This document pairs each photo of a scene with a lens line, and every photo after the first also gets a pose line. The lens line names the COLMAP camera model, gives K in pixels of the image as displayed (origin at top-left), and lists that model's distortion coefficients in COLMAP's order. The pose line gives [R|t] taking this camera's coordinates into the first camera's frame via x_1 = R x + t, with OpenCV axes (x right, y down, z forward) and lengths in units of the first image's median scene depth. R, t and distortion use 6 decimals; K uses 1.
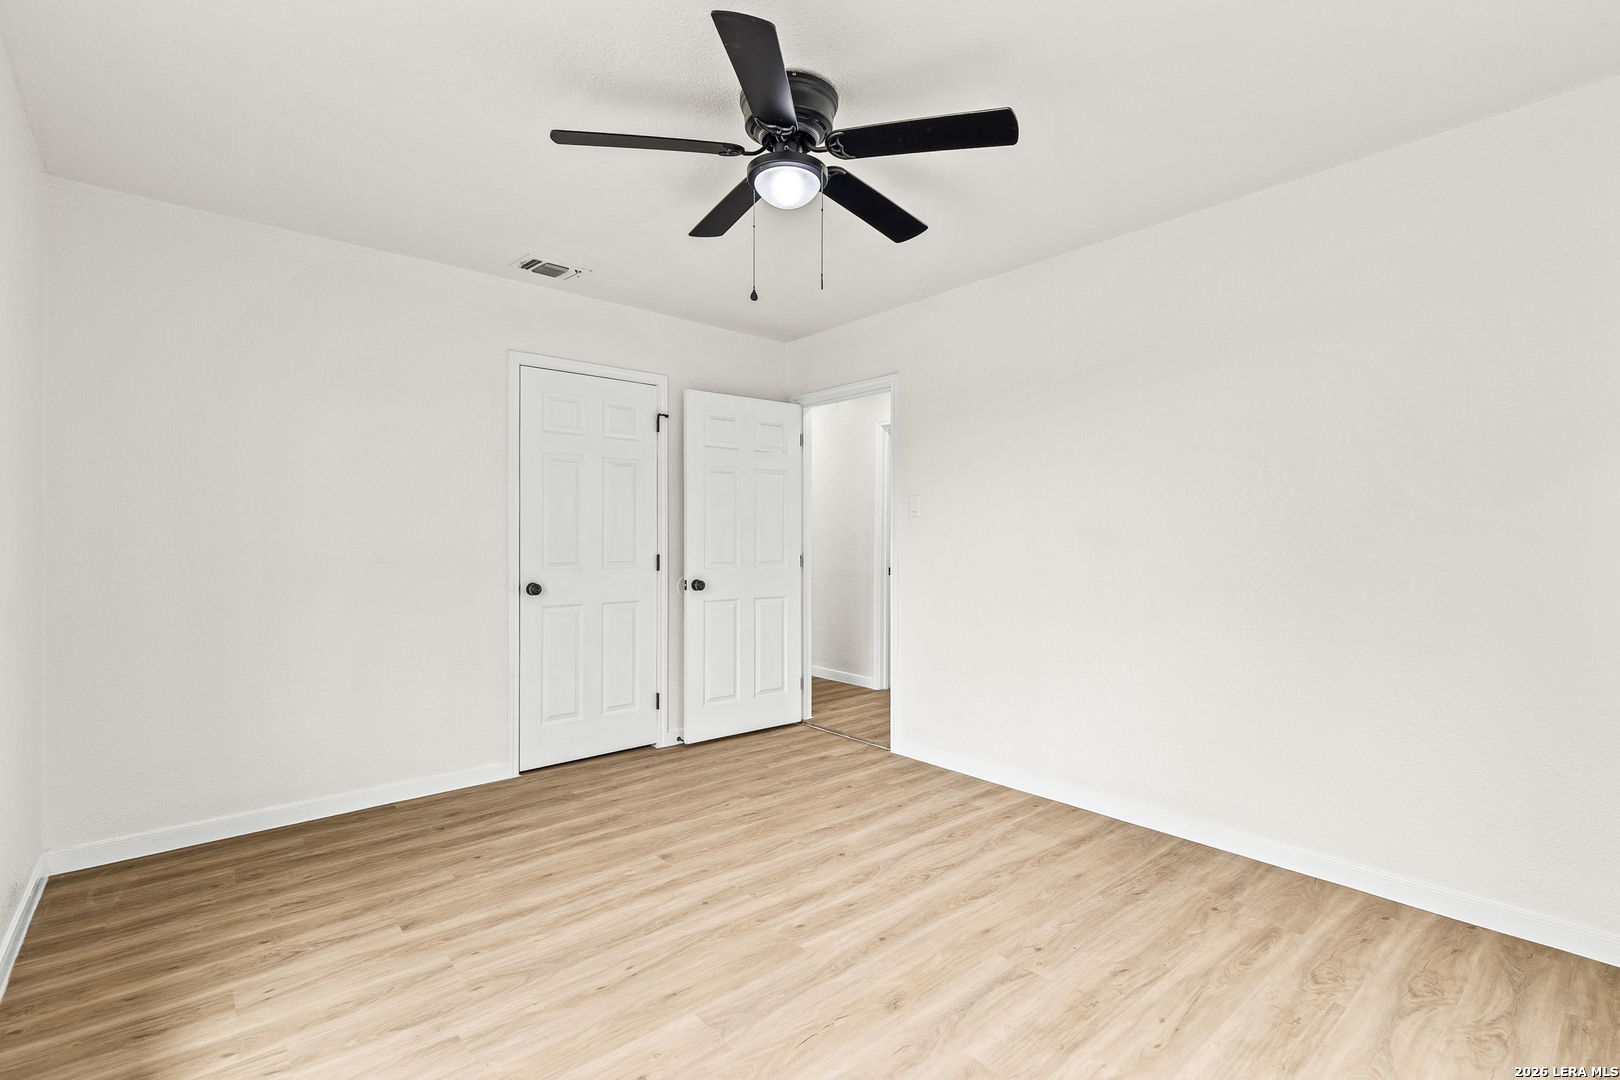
lens RADIAL K [[736.4, 0, 807.0], [0, 736.4, 539.8], [0, 0, 1]] dist [-0.006904, 0.000801]
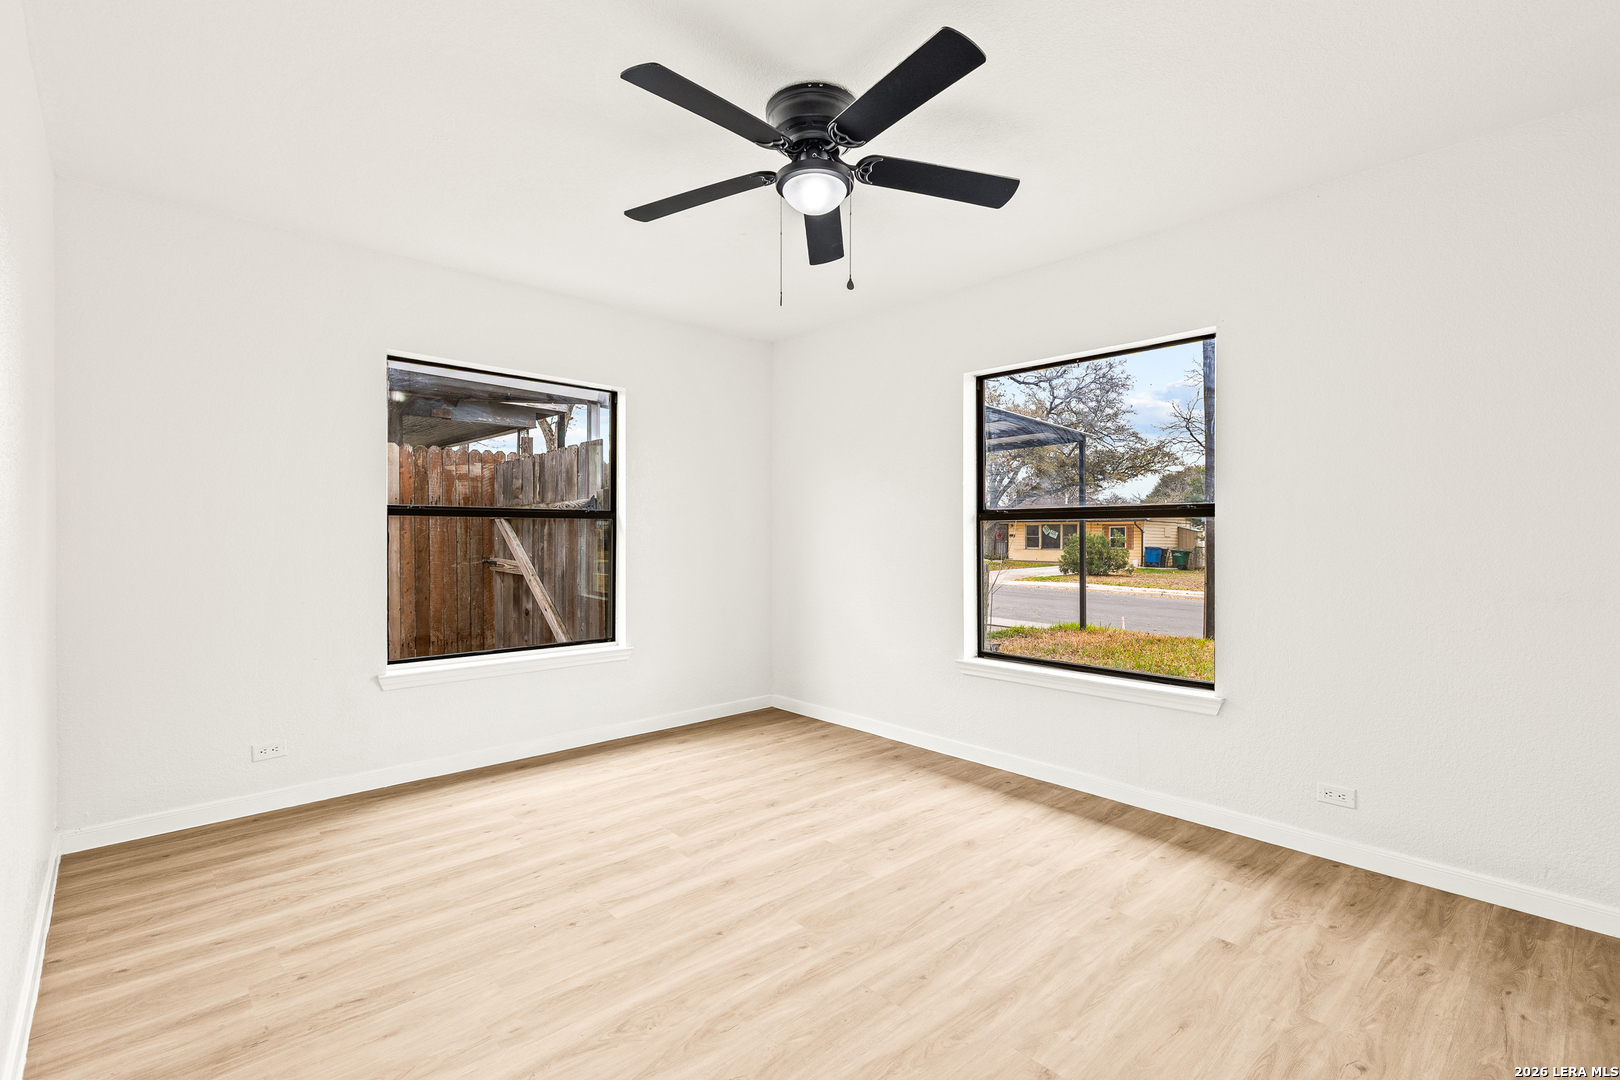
lens RADIAL K [[736.4, 0, 812.9], [0, 736.4, 535.0], [0, 0, 1]] dist [-0.006904, 0.000801]
pose [[-0.999140, 0.001633, -0.041435, 0.016731], [0.001393, 0.999982, 0.005817, 0.001989], [0.041444, 0.005755, -0.999124, 1.945913]]
